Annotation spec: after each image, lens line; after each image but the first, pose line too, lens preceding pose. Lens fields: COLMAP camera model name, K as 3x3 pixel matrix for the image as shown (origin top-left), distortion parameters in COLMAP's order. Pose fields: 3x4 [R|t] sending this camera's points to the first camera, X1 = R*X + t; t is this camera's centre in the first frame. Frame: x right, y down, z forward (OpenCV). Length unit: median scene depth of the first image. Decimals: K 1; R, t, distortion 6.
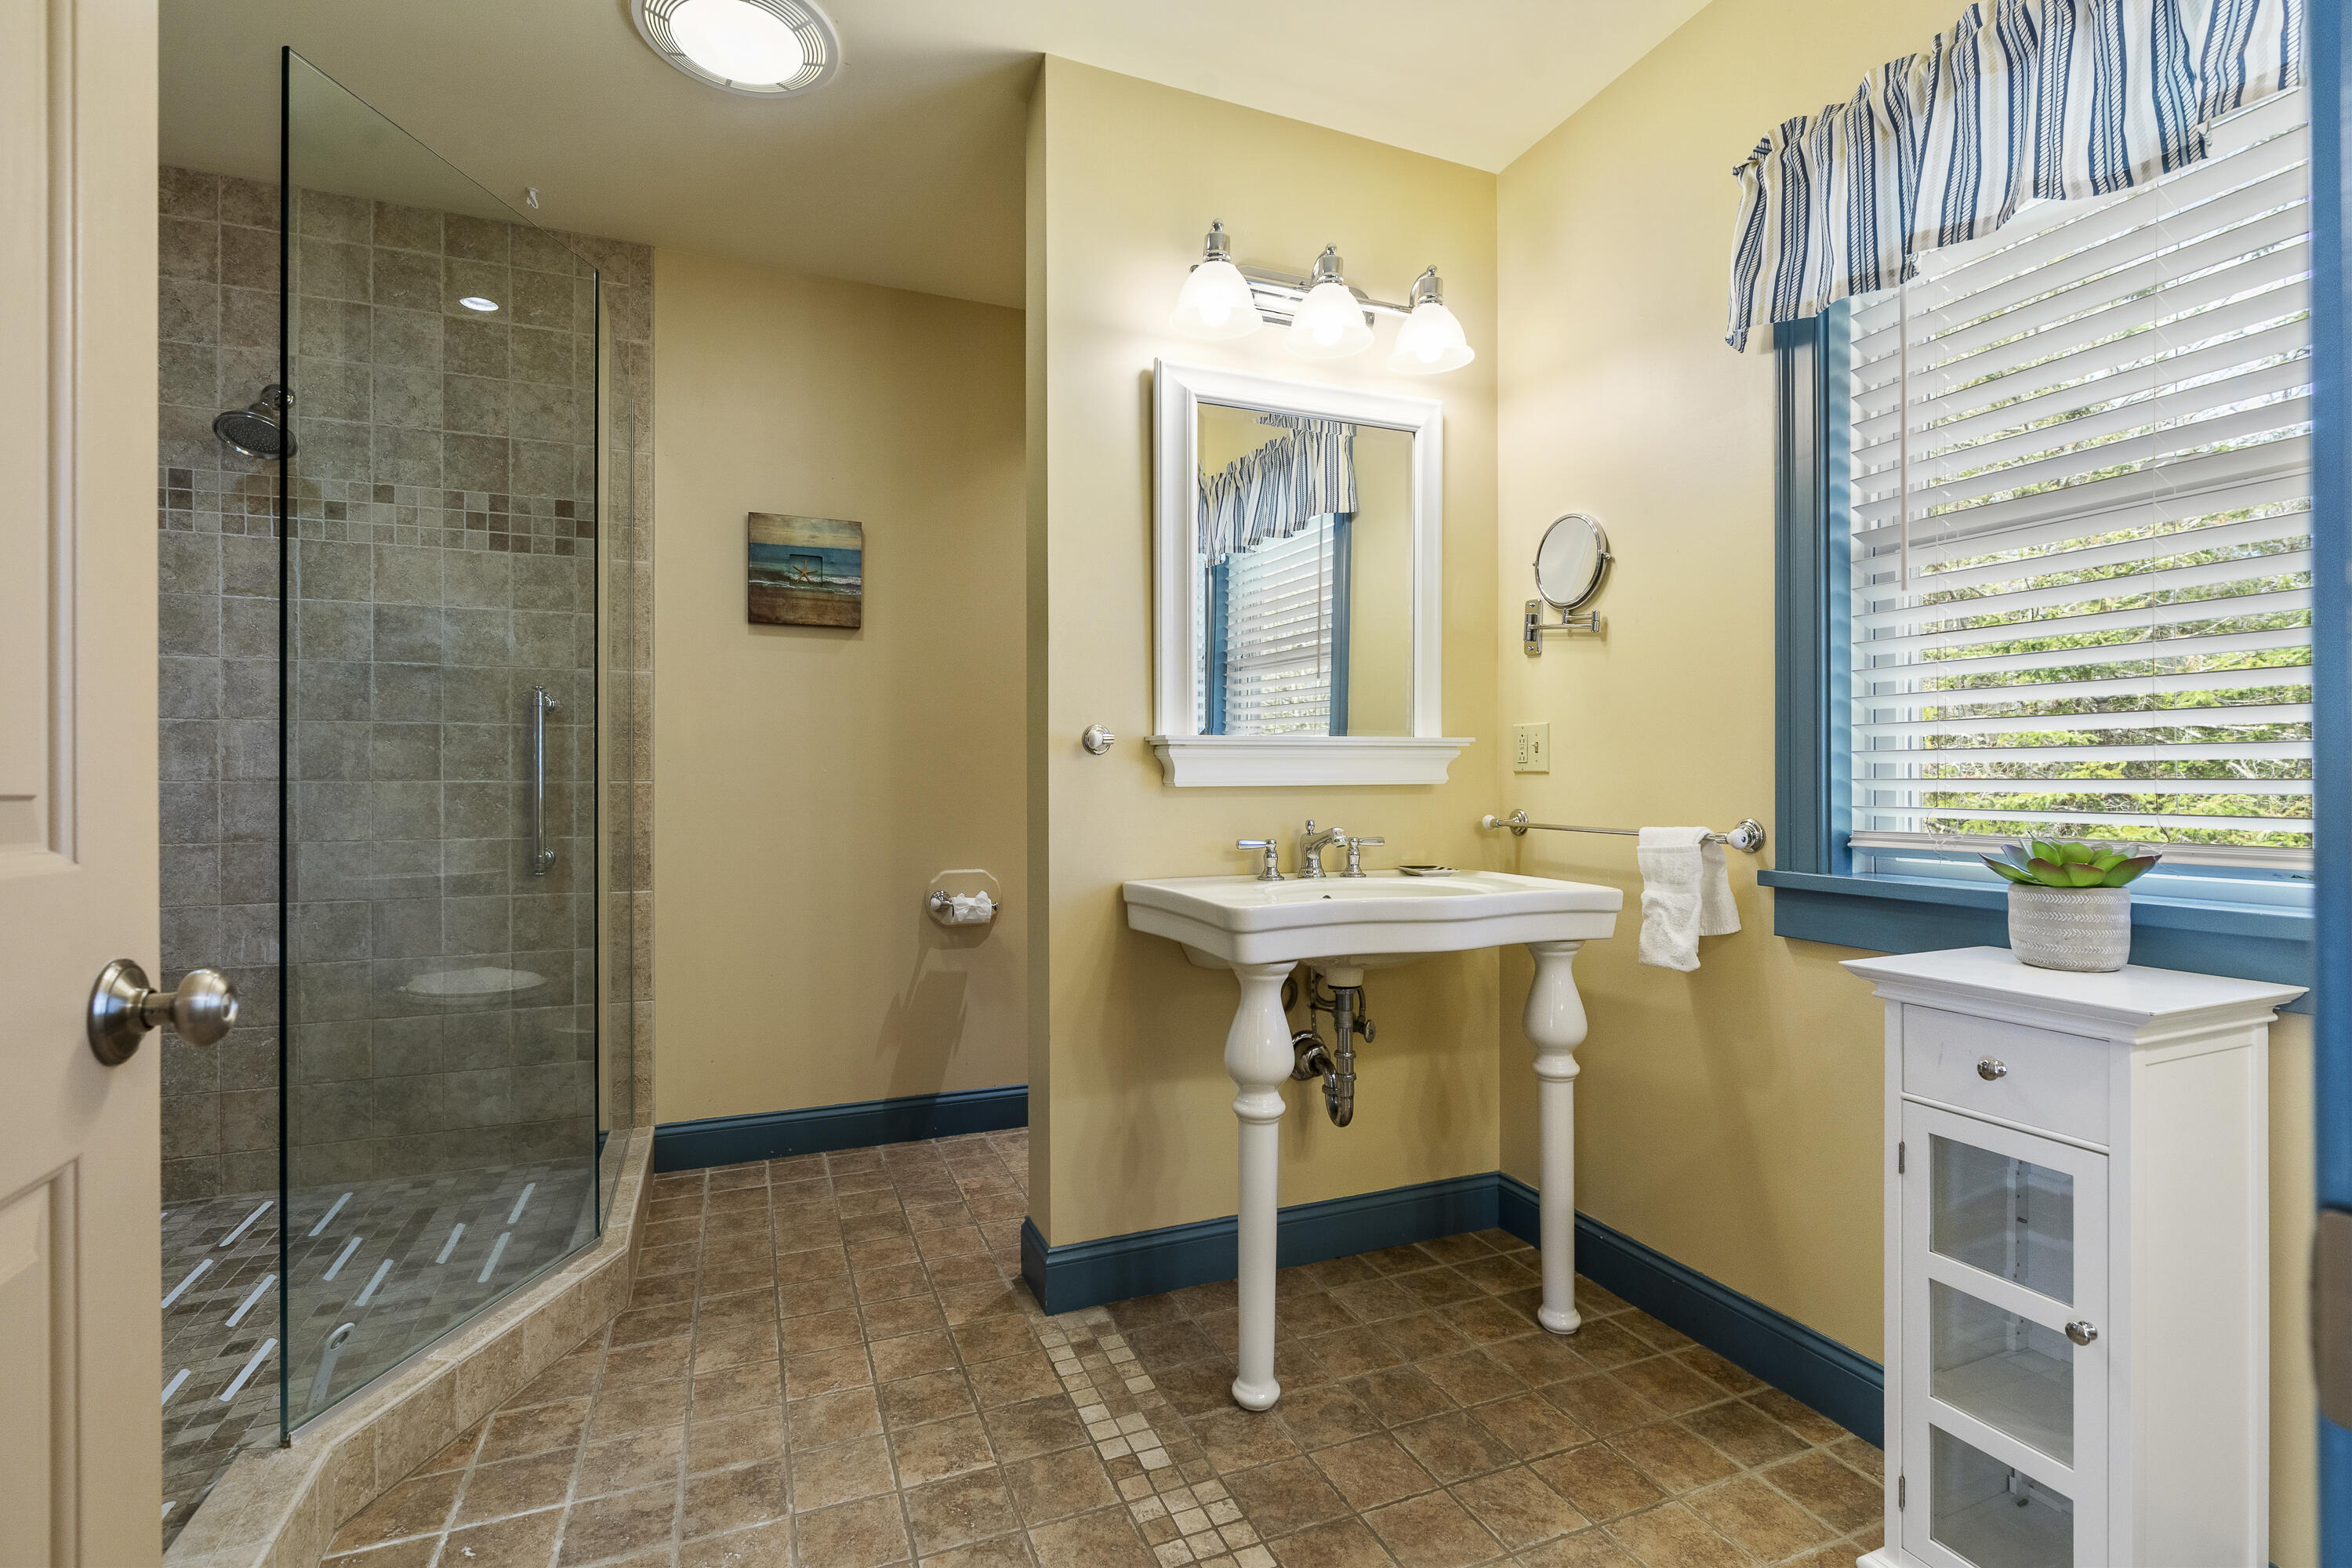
lens RADIAL K [[1079.6, 0, 1164.0], [0, 1079.6, 782.3], [0, 0, 1]] dist [-0.002890, -0.001038]
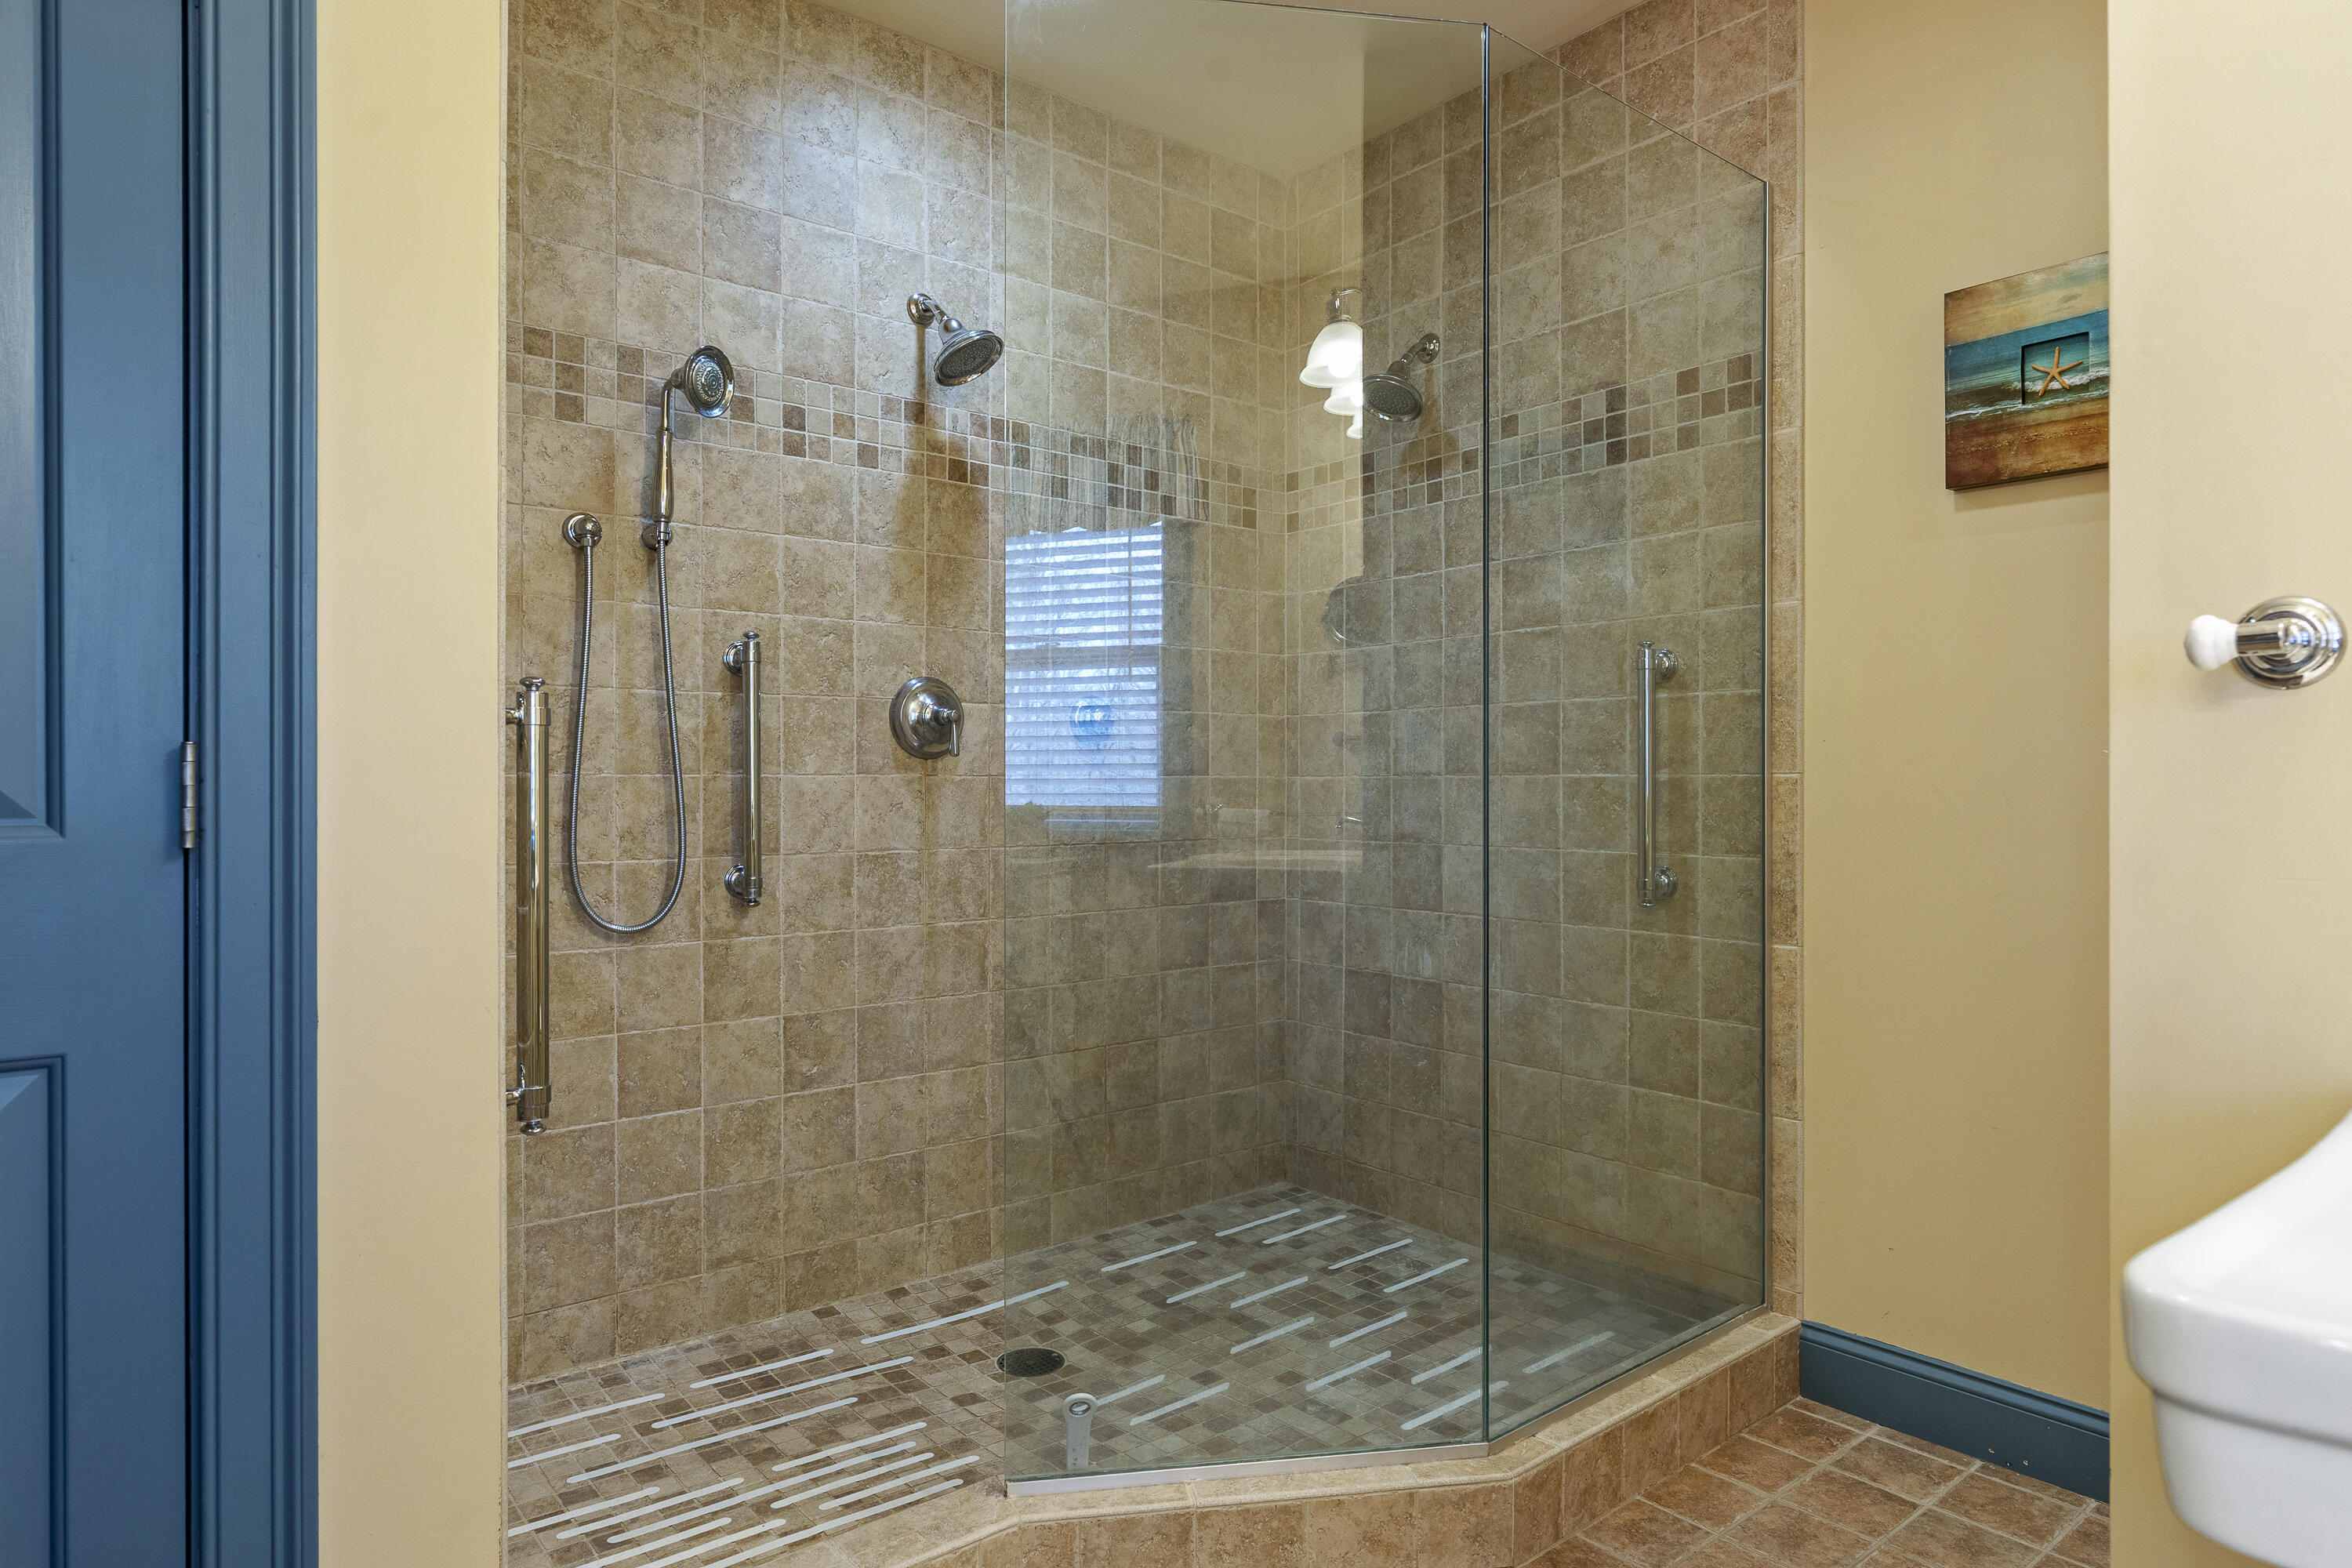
lens RADIAL K [[1348.7, 0, 1172.1], [0, 1348.7, 787.2], [0, 0, 1]] dist [0.001019, 0.002109]
pose [[0.298941, 0.003299, -0.954266, 0.178713], [-0.000050, 0.999994, 0.003442, 0.004337], [0.954272, -0.000981, 0.298940, 0.433891]]
